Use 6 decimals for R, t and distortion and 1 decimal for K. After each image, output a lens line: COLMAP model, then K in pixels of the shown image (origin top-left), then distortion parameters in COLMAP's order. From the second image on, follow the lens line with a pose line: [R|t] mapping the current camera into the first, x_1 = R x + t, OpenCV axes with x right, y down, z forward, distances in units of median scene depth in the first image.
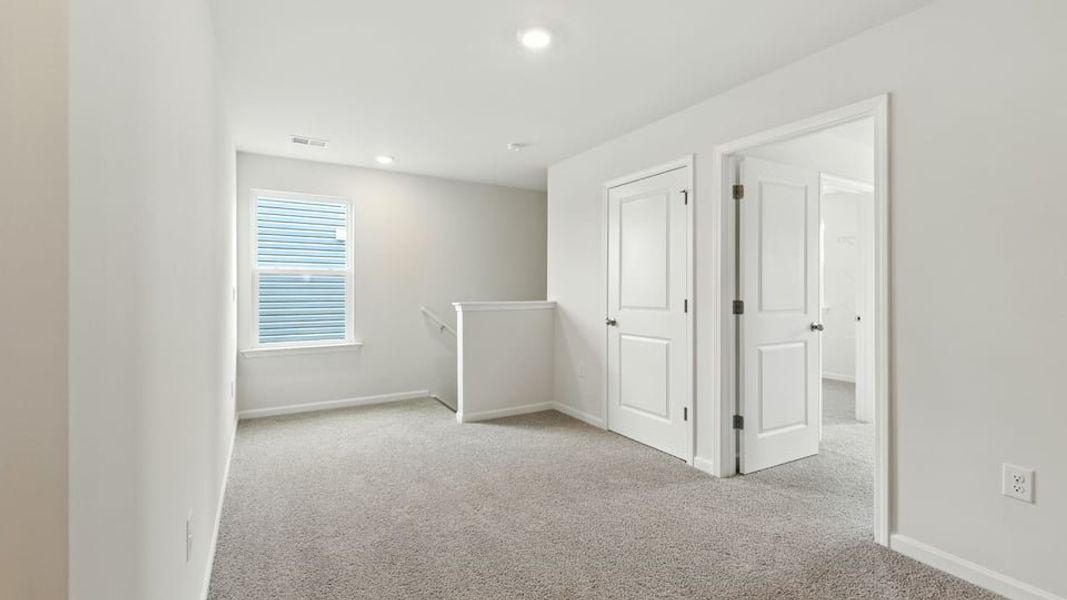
lens RADIAL K [[451.1, 0, 525.9], [0, 451.1, 291.3], [0, 0, 1]] dist [-0.000995, -0.000787]
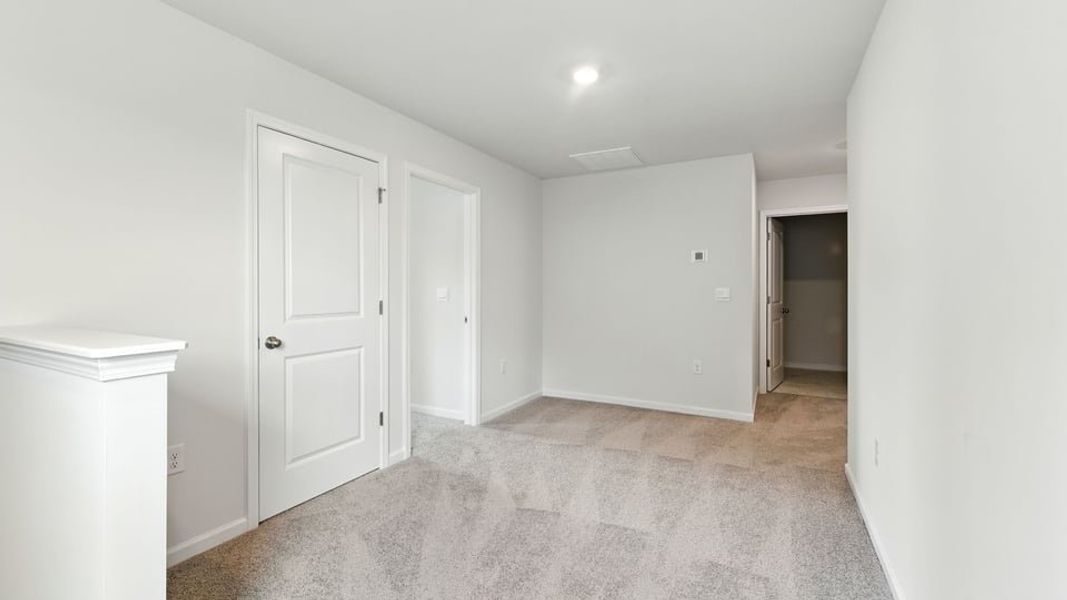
lens RADIAL K [[451.1, 0, 525.9], [0, 451.1, 291.3], [0, 0, 1]] dist [-0.000995, -0.000787]
pose [[-0.514505, -0.011487, 0.857410, -0.577762], [-0.004411, 0.999932, 0.010749, -0.012507], [-0.857476, 0.001748, -0.514521, 1.120048]]
